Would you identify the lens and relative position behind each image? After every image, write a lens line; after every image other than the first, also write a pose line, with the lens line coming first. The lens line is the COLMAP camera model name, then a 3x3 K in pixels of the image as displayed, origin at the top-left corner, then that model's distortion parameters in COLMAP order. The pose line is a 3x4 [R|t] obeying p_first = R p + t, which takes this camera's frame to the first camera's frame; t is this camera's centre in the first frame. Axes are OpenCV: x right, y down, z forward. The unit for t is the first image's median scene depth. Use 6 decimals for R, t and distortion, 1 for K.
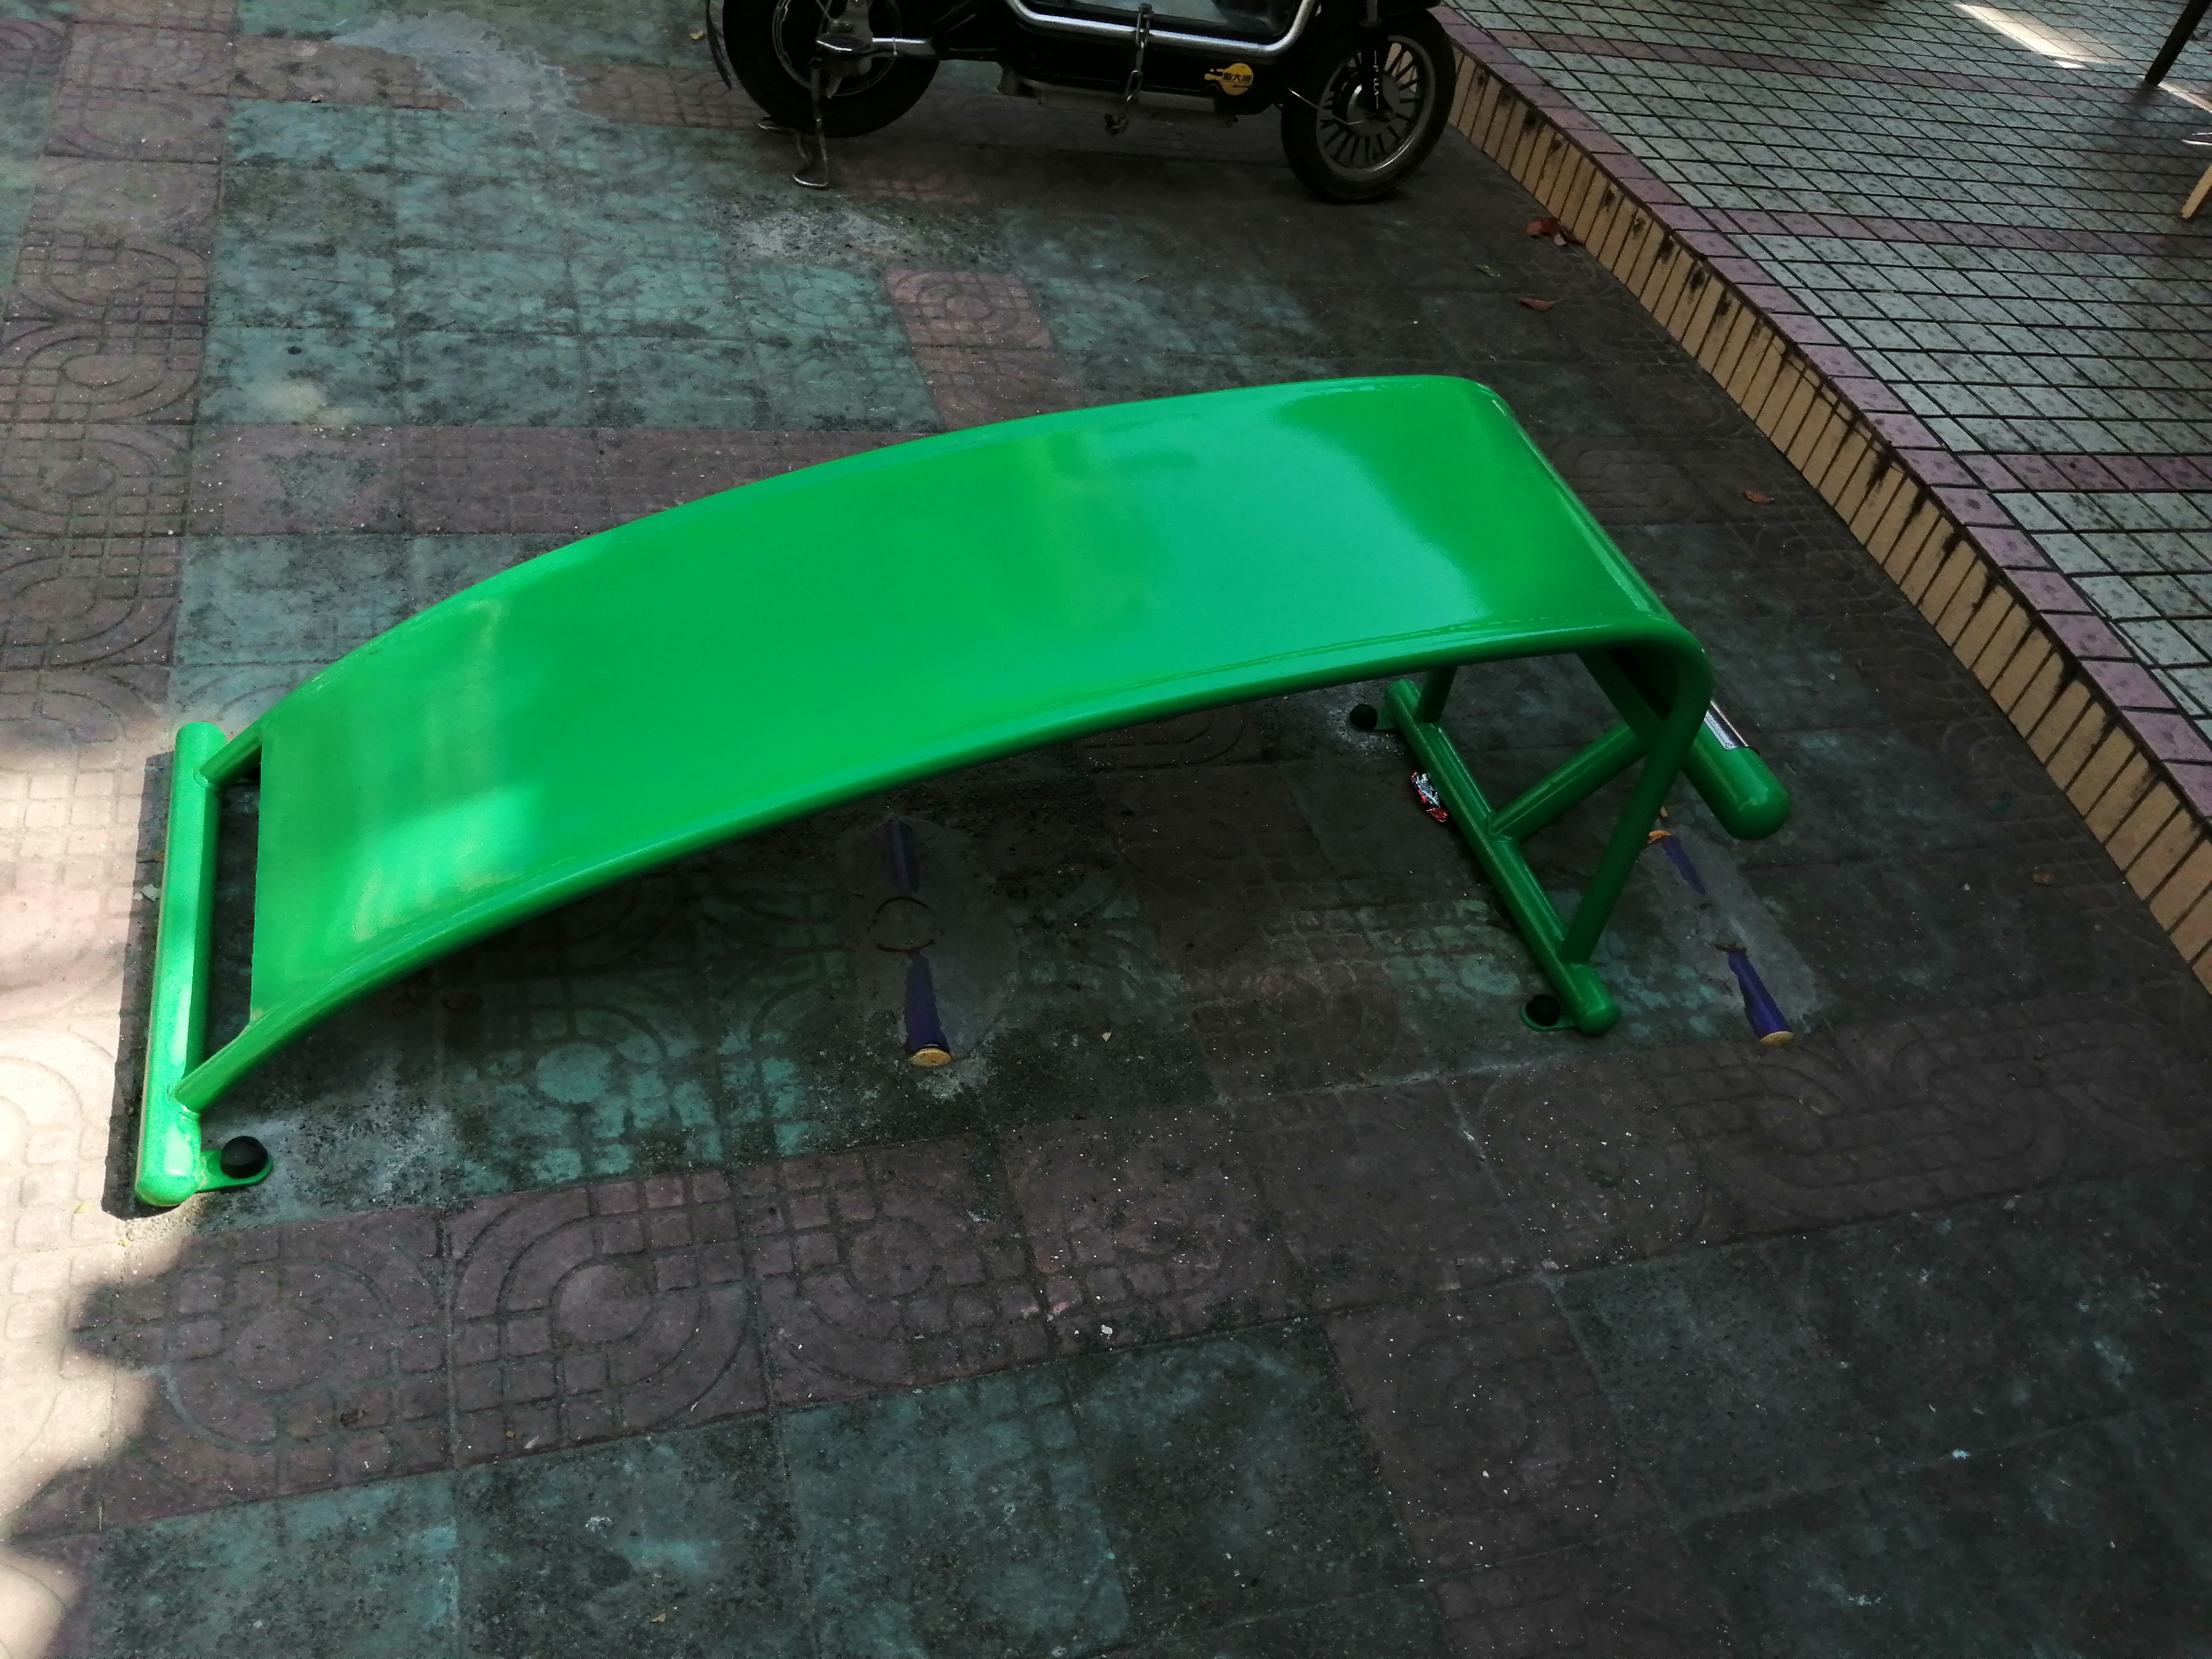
lens RADIAL K [[1771.3, 0, 1106.0], [0, 1771.3, 829.5], [0, 0, 1]] dist [-0.027882, 0.007586]
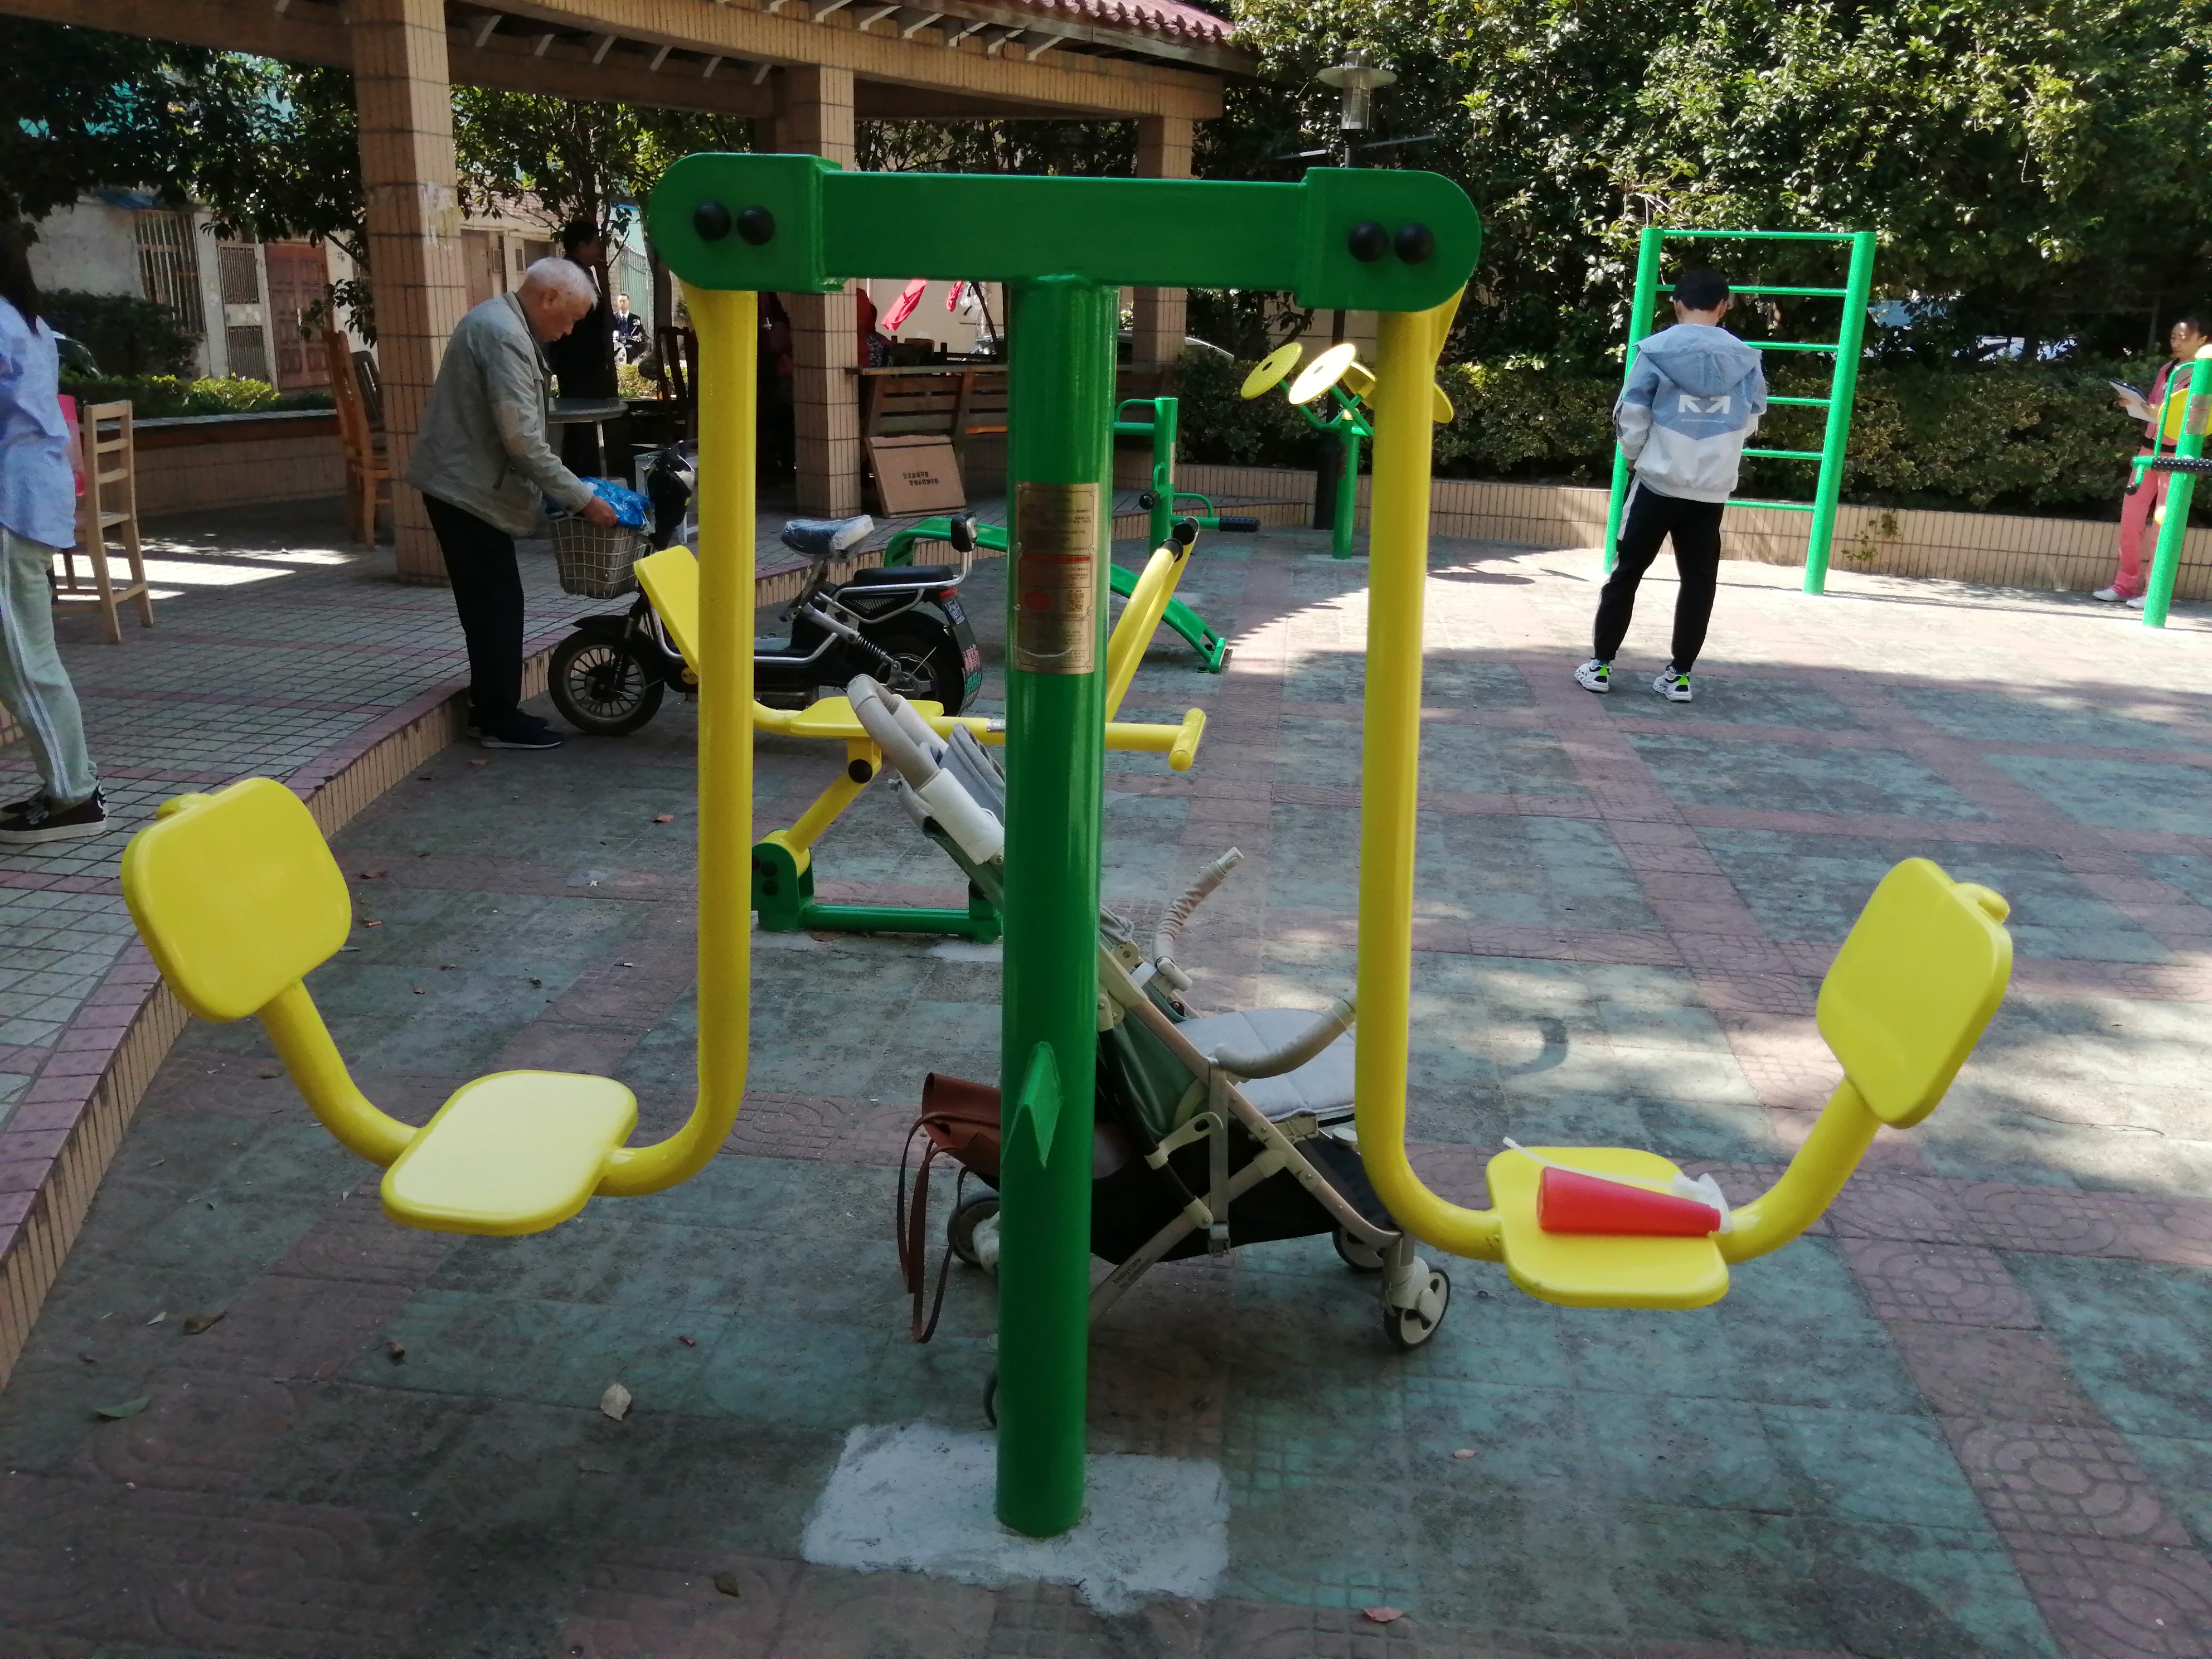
lens RADIAL K [[1744.7, 0, 1106.0], [0, 1744.7, 829.5], [0, 0, 1]] dist [0.000445, -0.003084]
pose [[-0.896622, -0.314299, 0.311906, -1.111231], [0.138118, 0.470741, 0.871394, -2.257937], [-0.420705, 0.824390, -0.378666, 1.959810]]
